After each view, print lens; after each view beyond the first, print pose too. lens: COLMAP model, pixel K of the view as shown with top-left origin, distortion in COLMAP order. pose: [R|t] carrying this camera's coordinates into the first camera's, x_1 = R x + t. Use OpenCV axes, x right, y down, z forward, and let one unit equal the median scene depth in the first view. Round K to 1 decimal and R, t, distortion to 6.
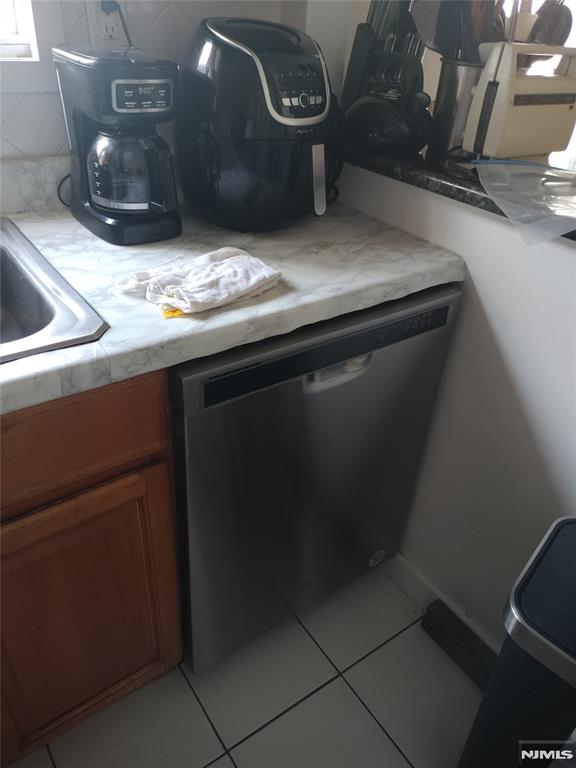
lens RADIAL K [[581.2, 0, 288.9], [0, 581.2, 379.8], [0, 0, 1]] dist [0.092084, -0.139470]
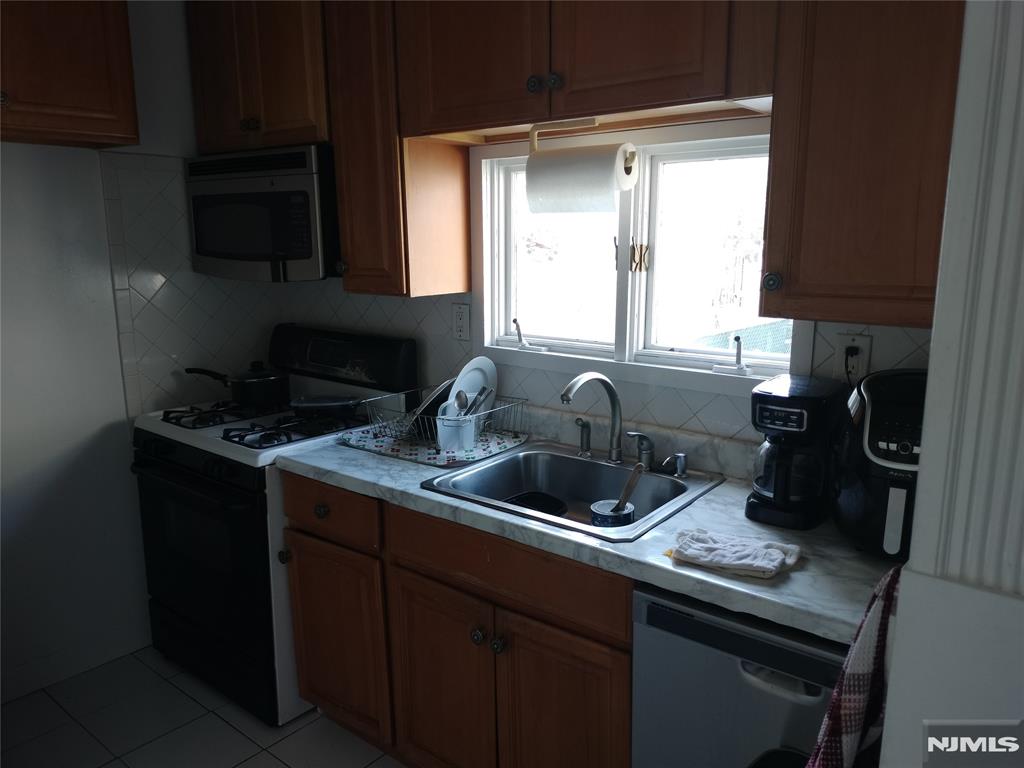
lens RADIAL K [[774.9, 0, 512.0], [0, 774.9, 384.0], [0, 0, 1]] dist [0.092084, -0.139470]
pose [[0.275852, 0.131451, -0.952169, 1.286564], [-0.505468, 0.862411, -0.027379, -0.201654], [0.817562, 0.488844, 0.304342, -0.060979]]
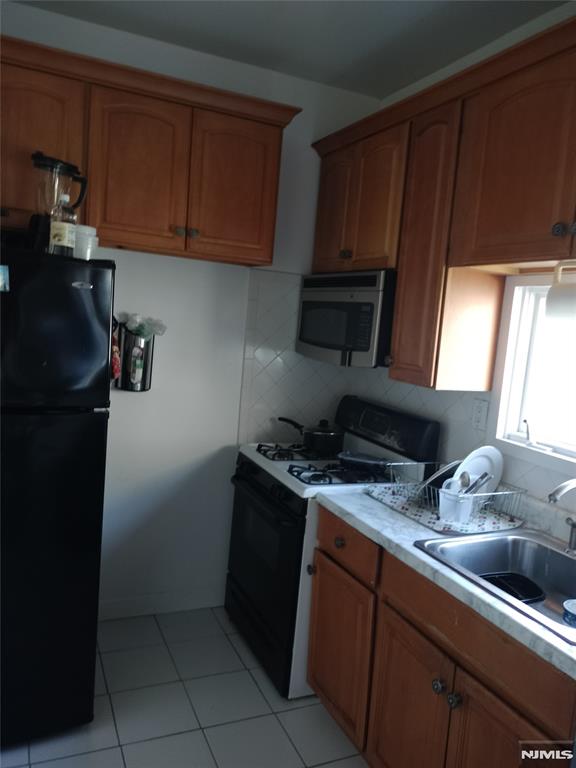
lens RADIAL K [[581.2, 0, 288.9], [0, 581.2, 379.8], [0, 0, 1]] dist [0.092084, -0.139470]
pose [[-0.175584, 0.037132, -0.983764, 1.214997], [-0.611161, 0.779295, 0.138495, -0.334444], [0.771785, 0.625556, -0.114138, 0.074949]]
